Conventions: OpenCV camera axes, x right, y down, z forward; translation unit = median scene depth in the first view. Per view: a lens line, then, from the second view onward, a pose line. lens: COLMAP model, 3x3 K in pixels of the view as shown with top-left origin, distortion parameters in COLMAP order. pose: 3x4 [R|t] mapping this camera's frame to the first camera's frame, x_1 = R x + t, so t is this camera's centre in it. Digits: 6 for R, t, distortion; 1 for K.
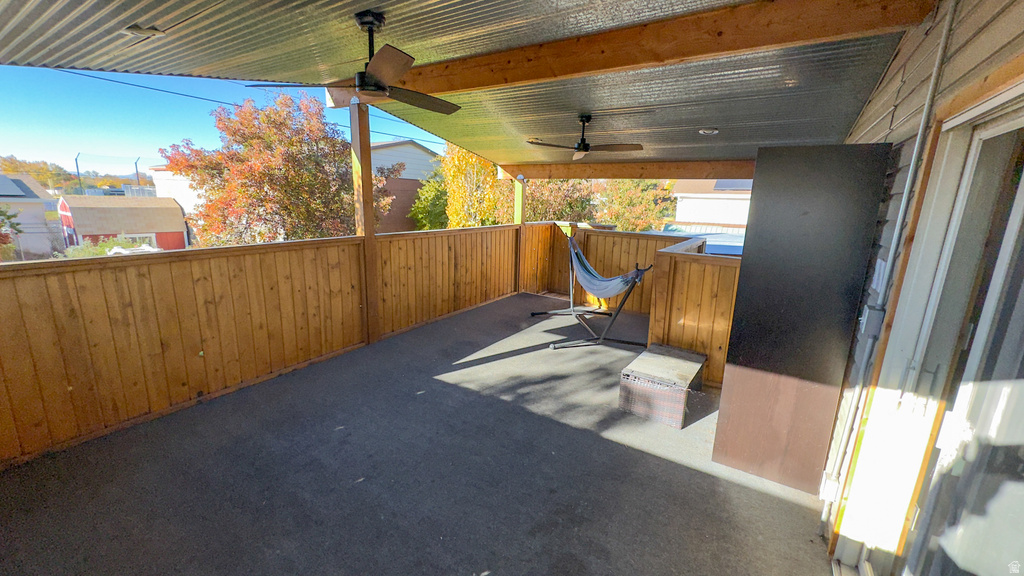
lens RADIAL K [[406.4, 0, 509.8], [0, 406.4, 287.3], [0, 0, 1]] dist [-0.002246, 0.000132]
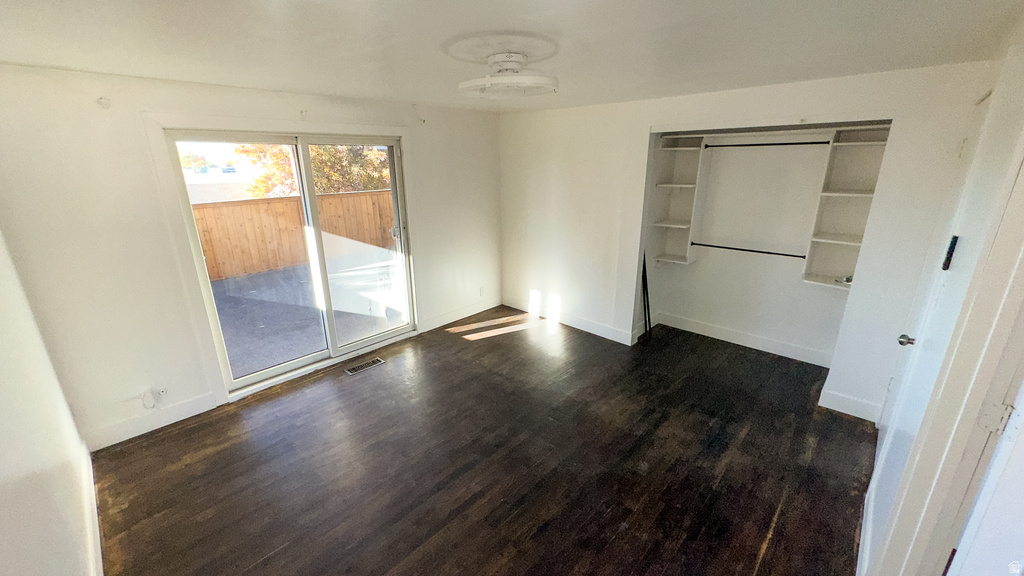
lens RADIAL K [[403.8, 0, 512.0], [0, 403.8, 288.0], [0, 0, 1]] dist [-0.008942, -0.000054]
pose [[0.984535, 0.014001, -0.174626, 0.677381], [0.001099, 0.996288, 0.086072, 0.093566], [0.175183, -0.084933, 0.980866, -0.424380]]
